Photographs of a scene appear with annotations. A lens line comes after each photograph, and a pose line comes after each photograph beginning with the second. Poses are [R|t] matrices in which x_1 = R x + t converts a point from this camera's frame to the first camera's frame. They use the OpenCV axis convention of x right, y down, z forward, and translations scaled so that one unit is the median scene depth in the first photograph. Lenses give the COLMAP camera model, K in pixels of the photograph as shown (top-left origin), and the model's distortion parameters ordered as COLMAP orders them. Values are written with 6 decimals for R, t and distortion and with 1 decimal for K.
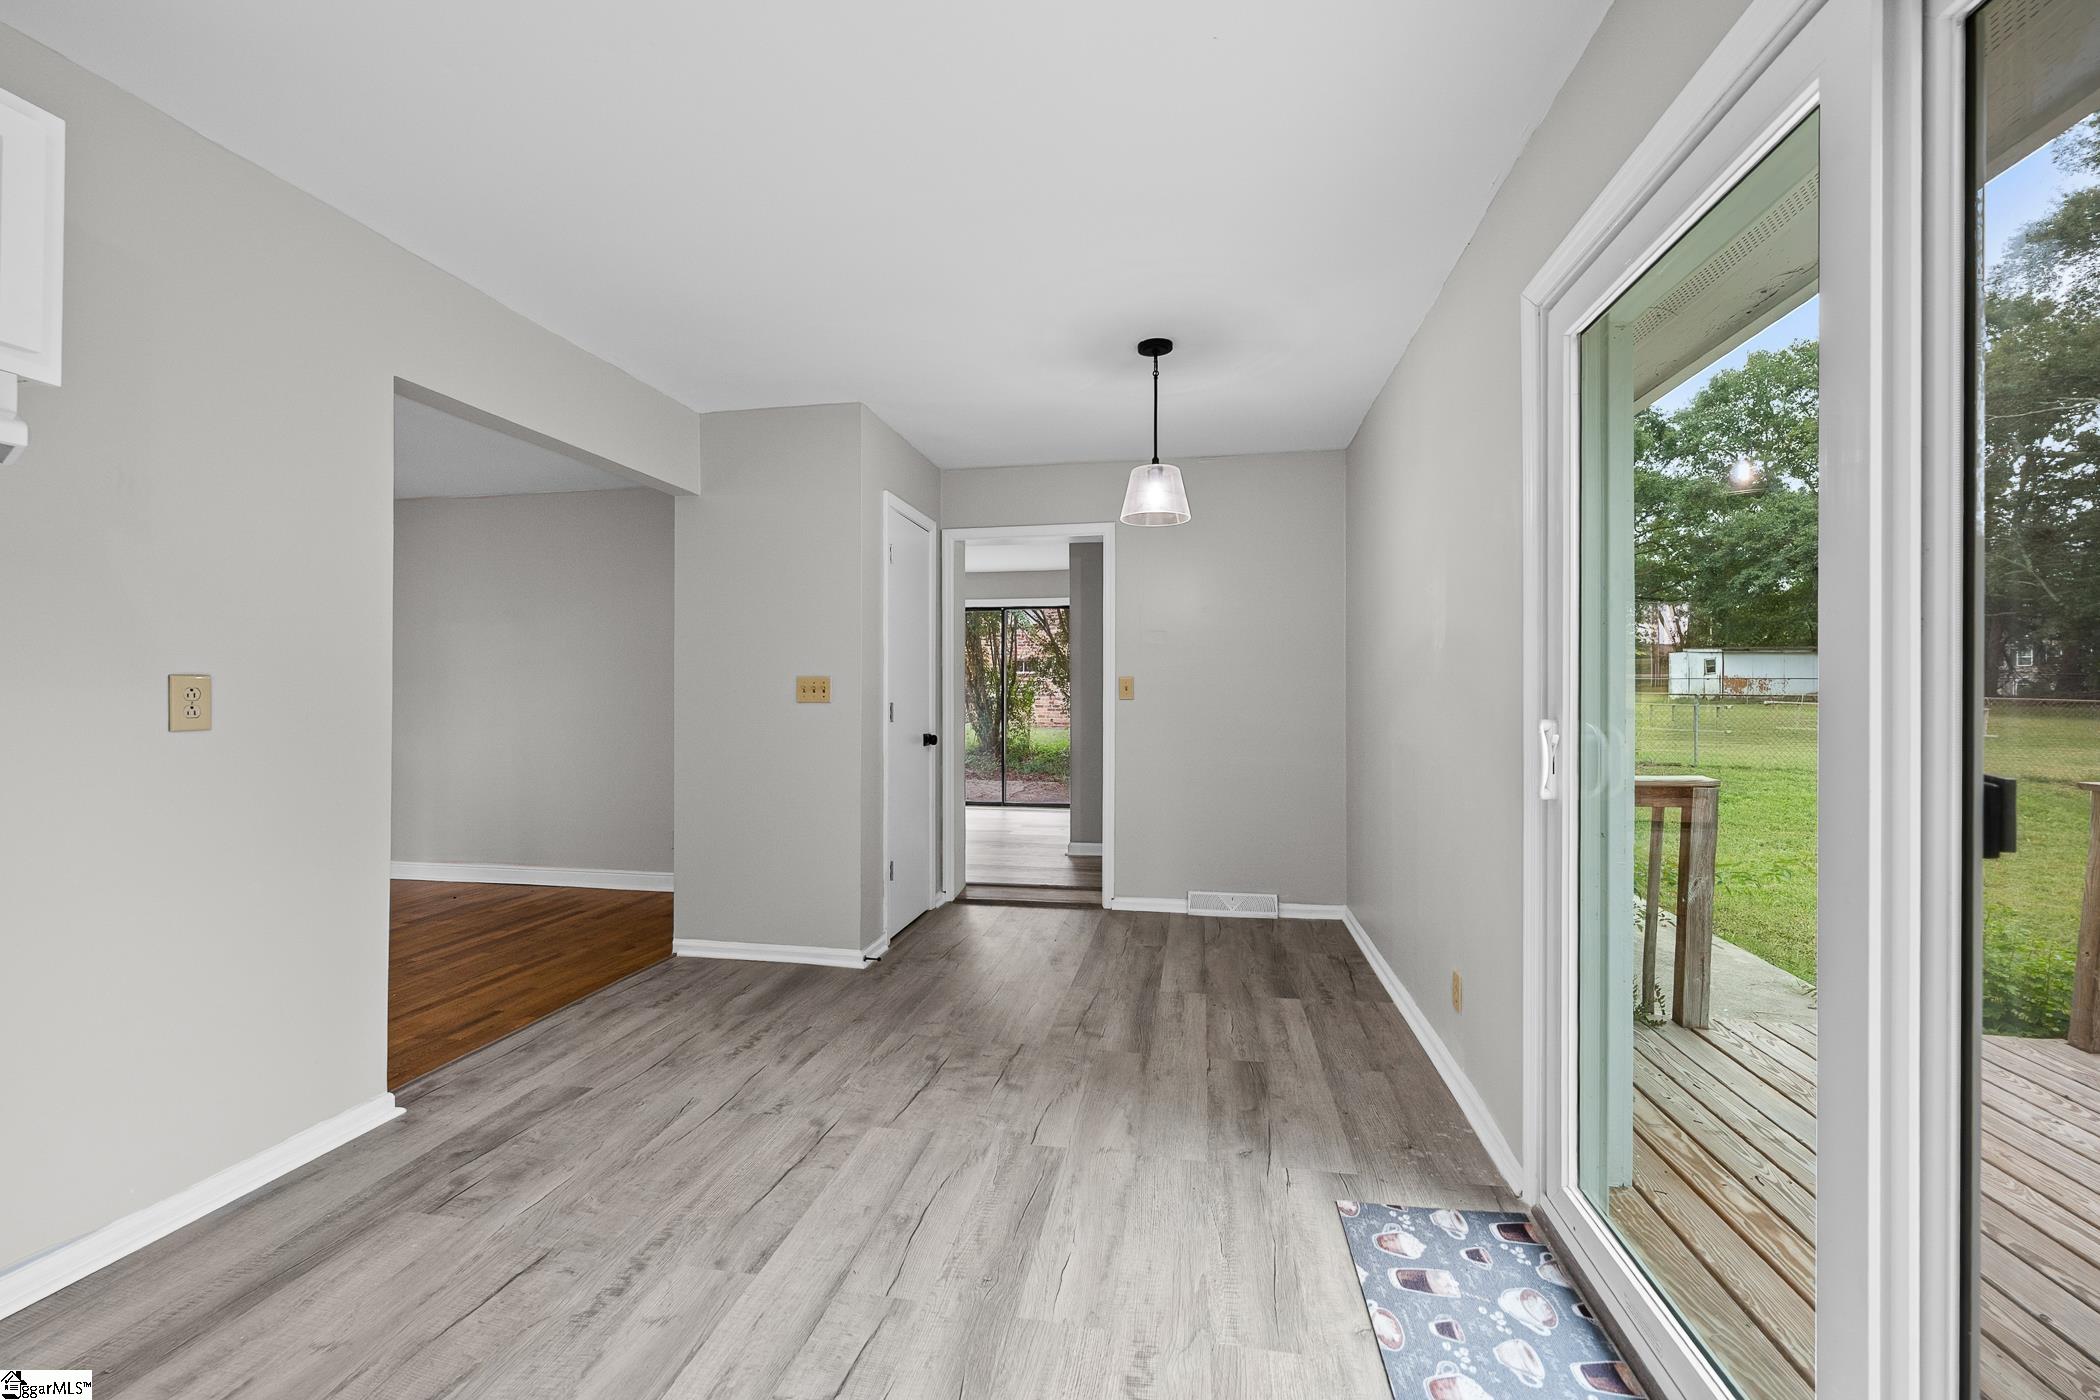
lens RADIAL K [[839.1, 0, 1044.2], [0, 839.1, 709.1], [0, 0, 1]] dist [-0.003356, 0.001484]
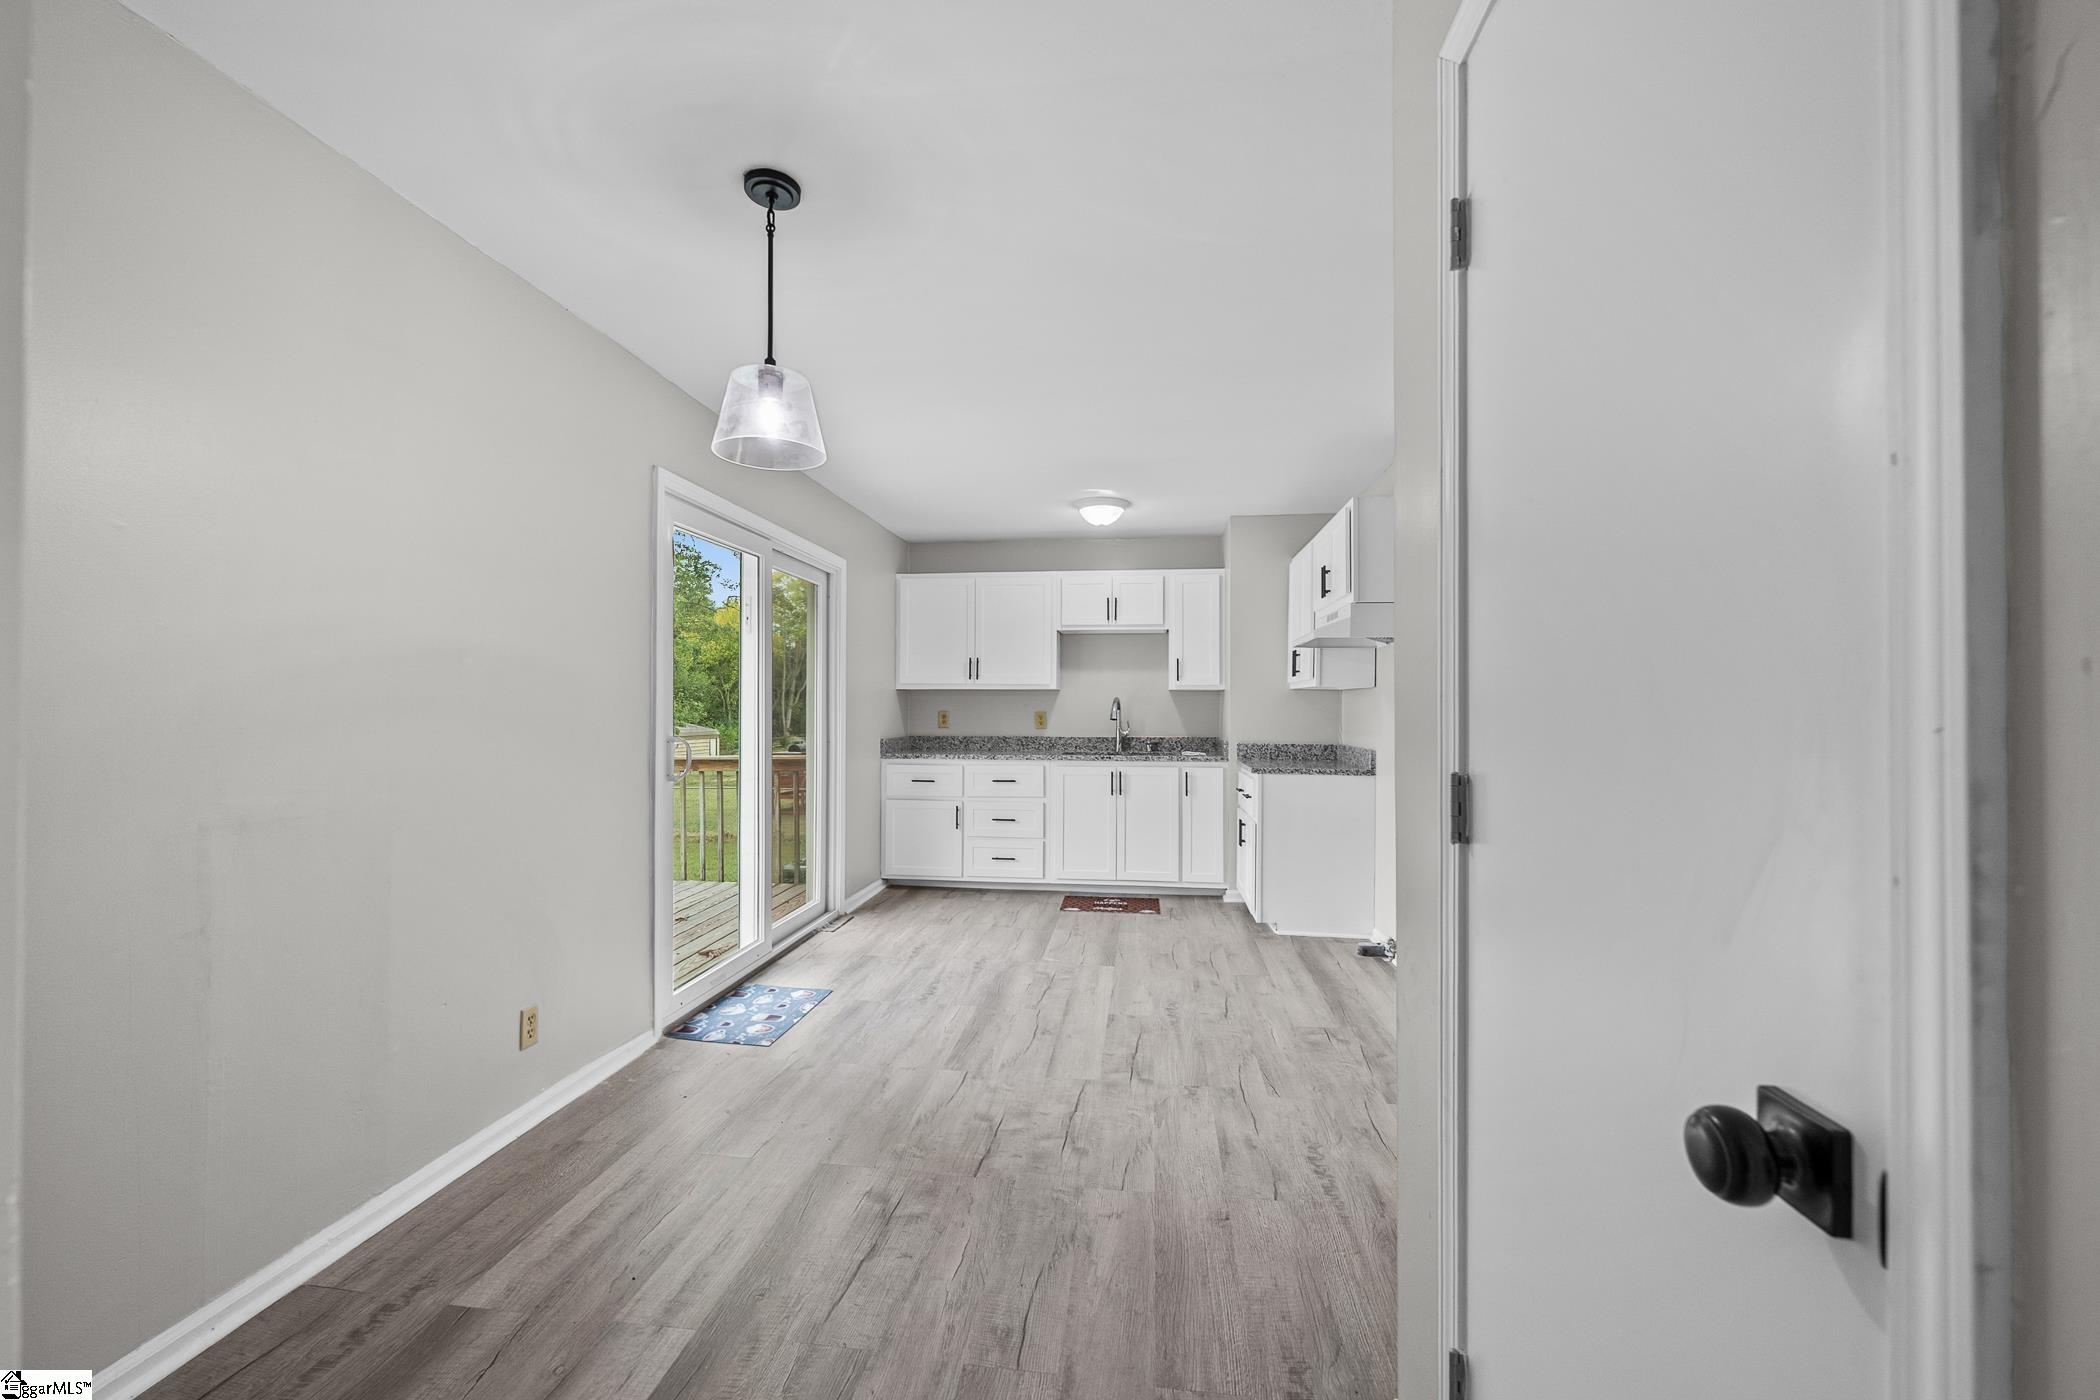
lens RADIAL K [[839.1, 0, 1035.1], [0, 839.1, 703.8], [0, 0, 1]] dist [-0.003356, 0.001484]
pose [[-0.998833, -0.003029, -0.048201, -0.045438], [-0.003537, 0.999939, 0.010453, -0.049507], [0.048167, 0.010612, -0.998783, 1.877928]]
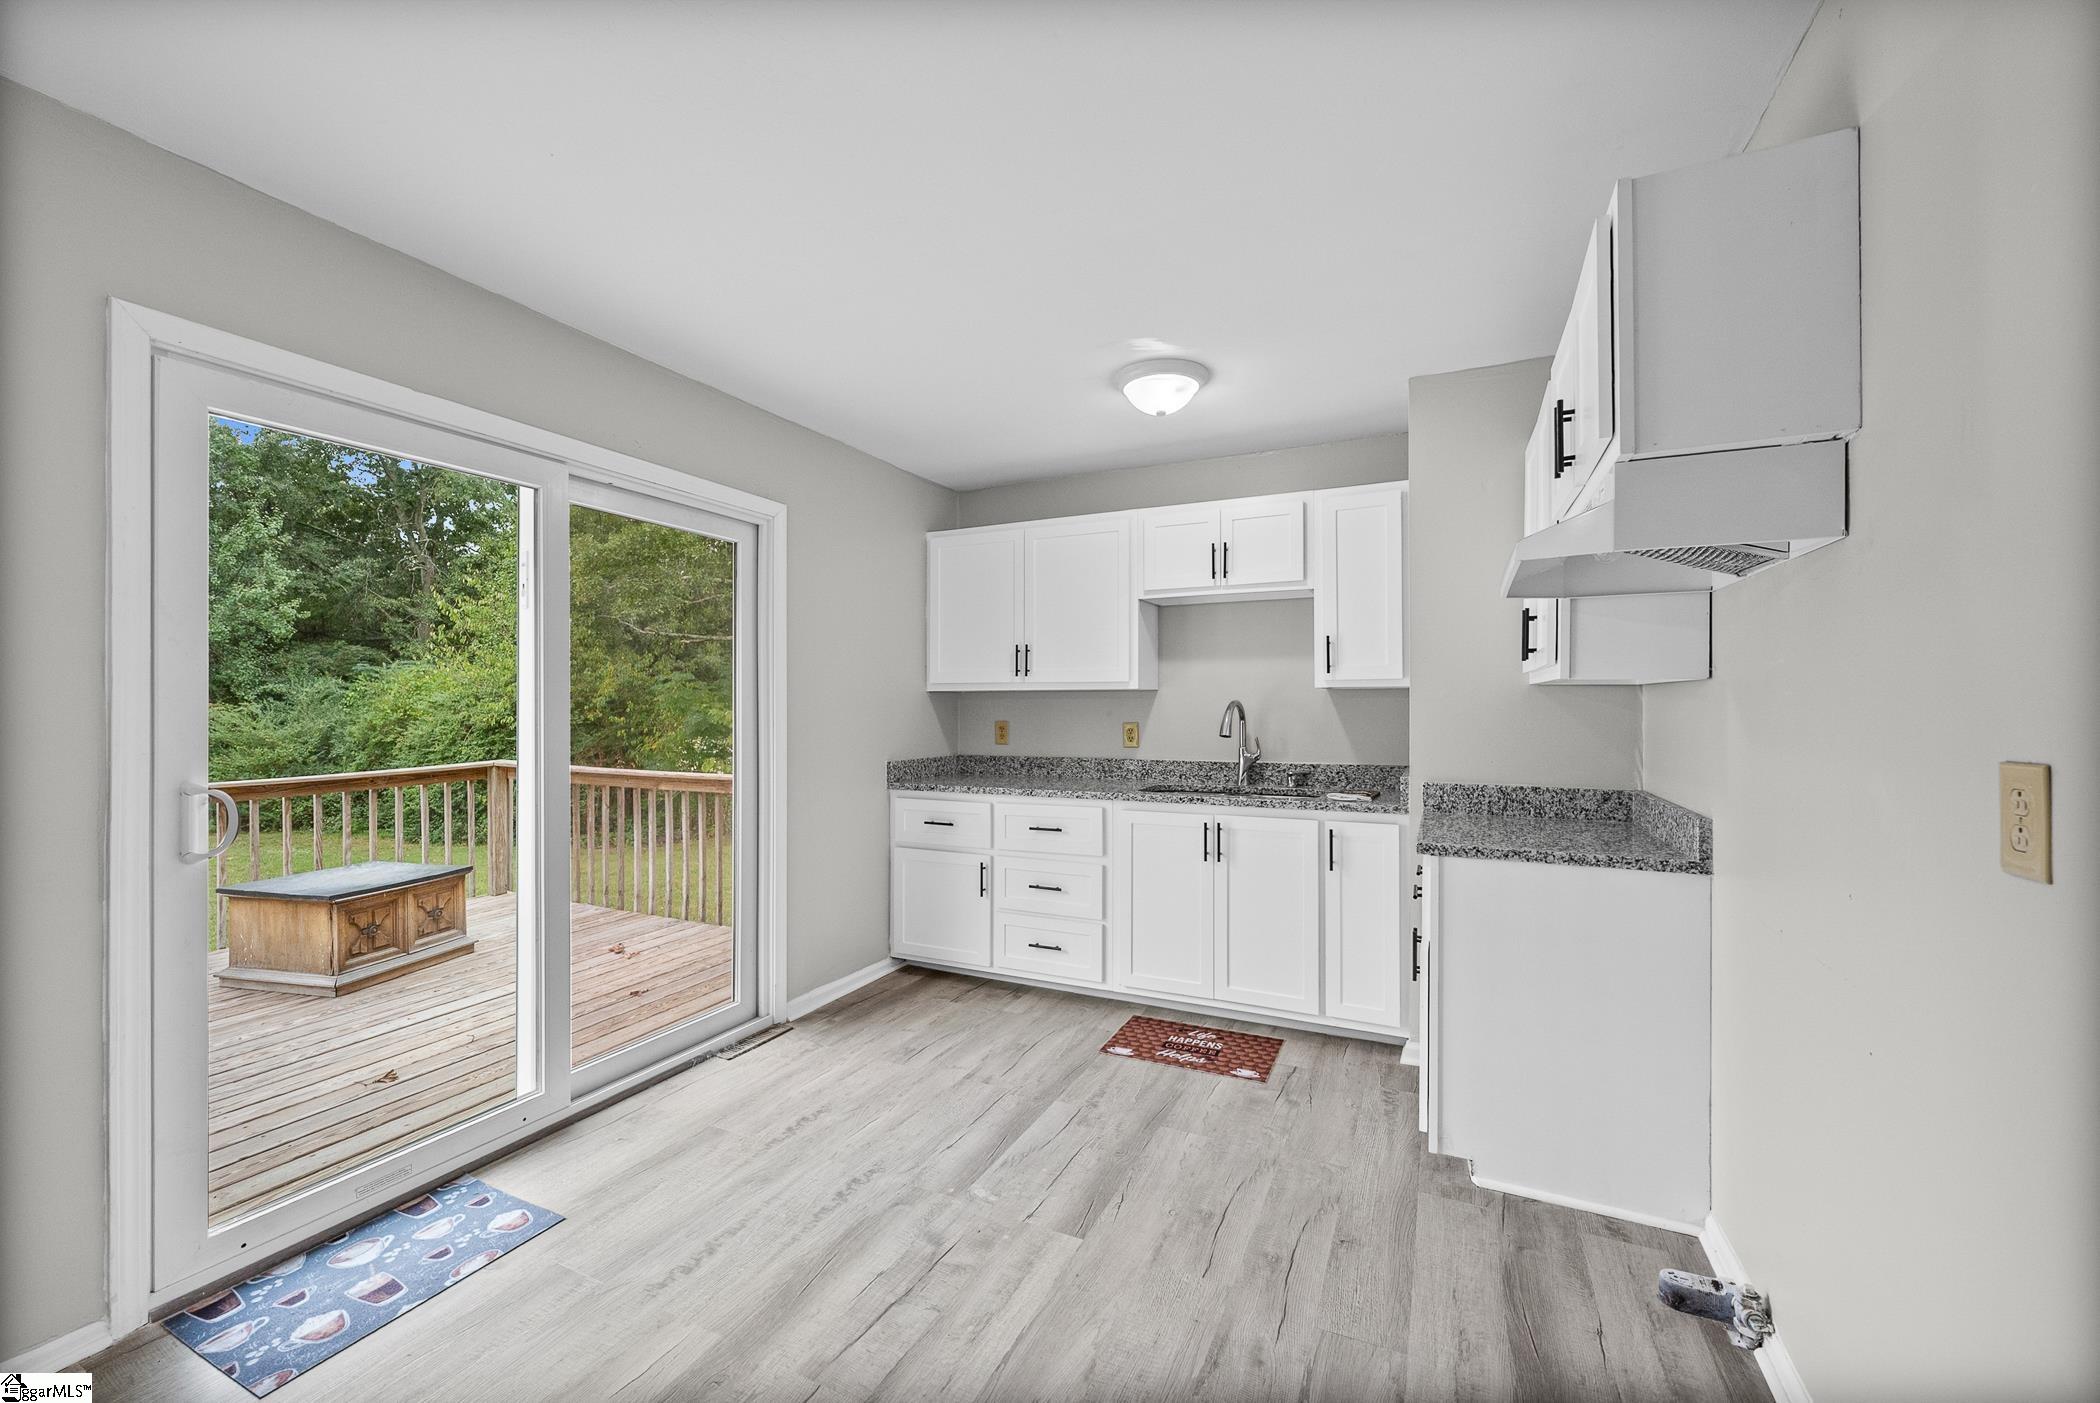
lens RADIAL K [[839.1, 0, 1035.1], [0, 839.1, 702.2], [0, 0, 1]] dist [-0.003356, 0.001484]
pose [[-0.961867, 0.003922, 0.273489, -0.424428], [0.006885, 0.999928, 0.009873, -0.057938], [-0.273431, 0.011380, -0.961824, 1.133628]]
